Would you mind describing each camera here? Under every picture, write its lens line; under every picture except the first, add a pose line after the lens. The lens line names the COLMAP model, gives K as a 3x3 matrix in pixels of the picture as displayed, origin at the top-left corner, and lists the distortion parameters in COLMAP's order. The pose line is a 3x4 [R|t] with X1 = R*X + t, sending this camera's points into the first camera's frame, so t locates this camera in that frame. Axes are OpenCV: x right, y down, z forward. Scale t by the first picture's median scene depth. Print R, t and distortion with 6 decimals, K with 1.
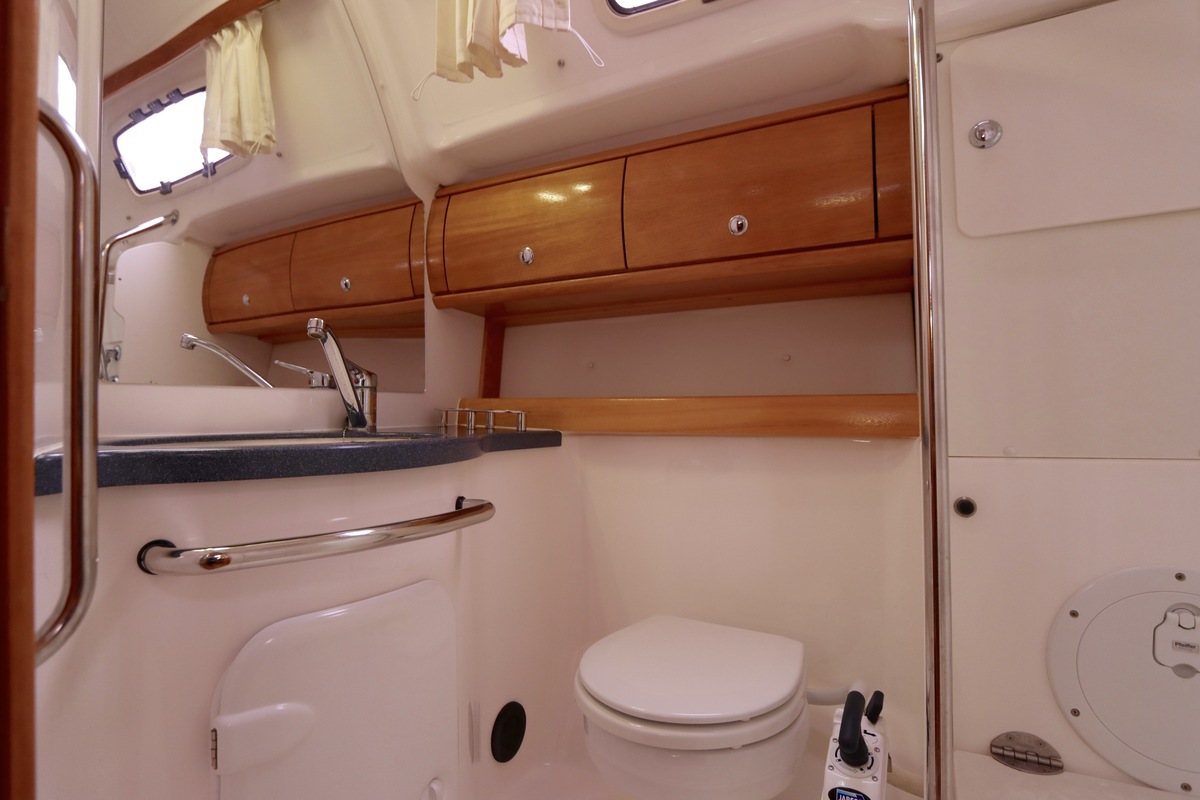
lens RADIAL K [[572.4, 0, 595.1], [0, 572.4, 396.1], [0, 0, 1]] dist [-0.020463, 0.002360]
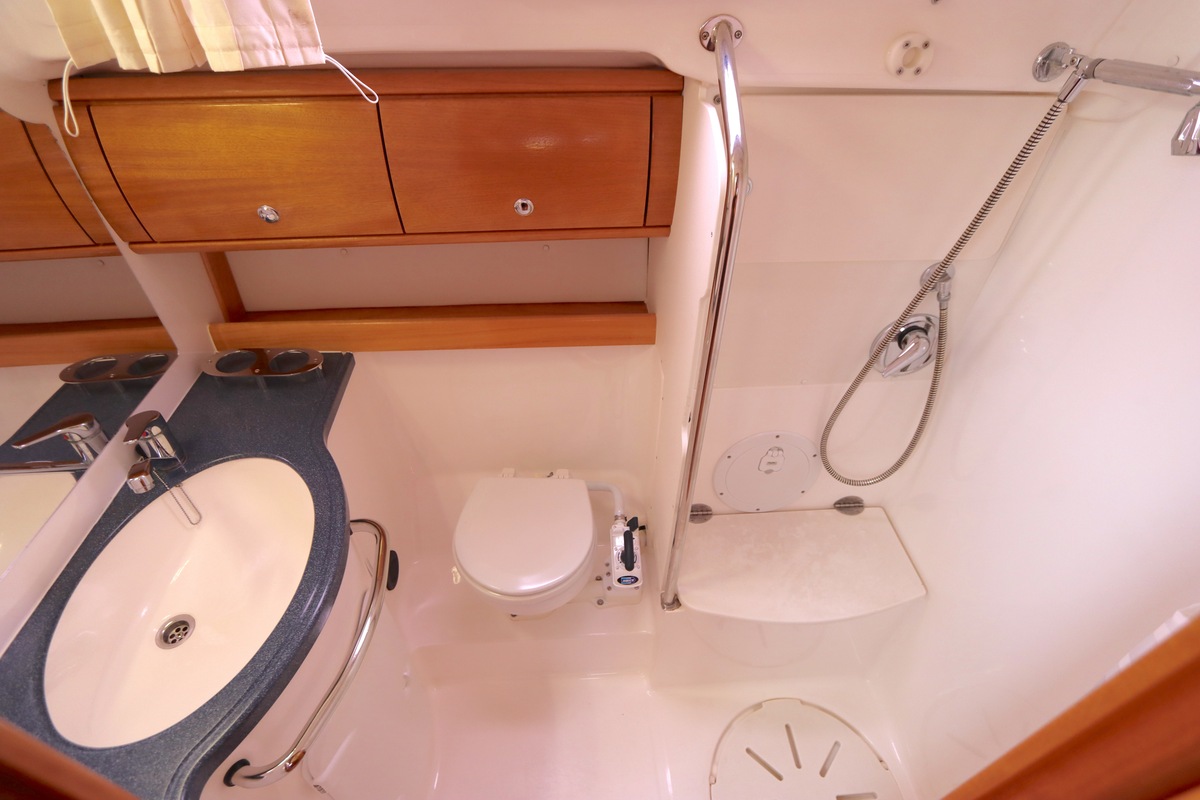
lens RADIAL K [[572.4, 0, 595.1], [0, 572.4, 396.1], [0, 0, 1]] dist [-0.020463, 0.002360]
pose [[0.855447, -0.320044, 0.407163, -0.151471], [-0.021474, 0.763601, 0.645332, -0.661623], [-0.517445, -0.560791, 0.646347, 0.090786]]
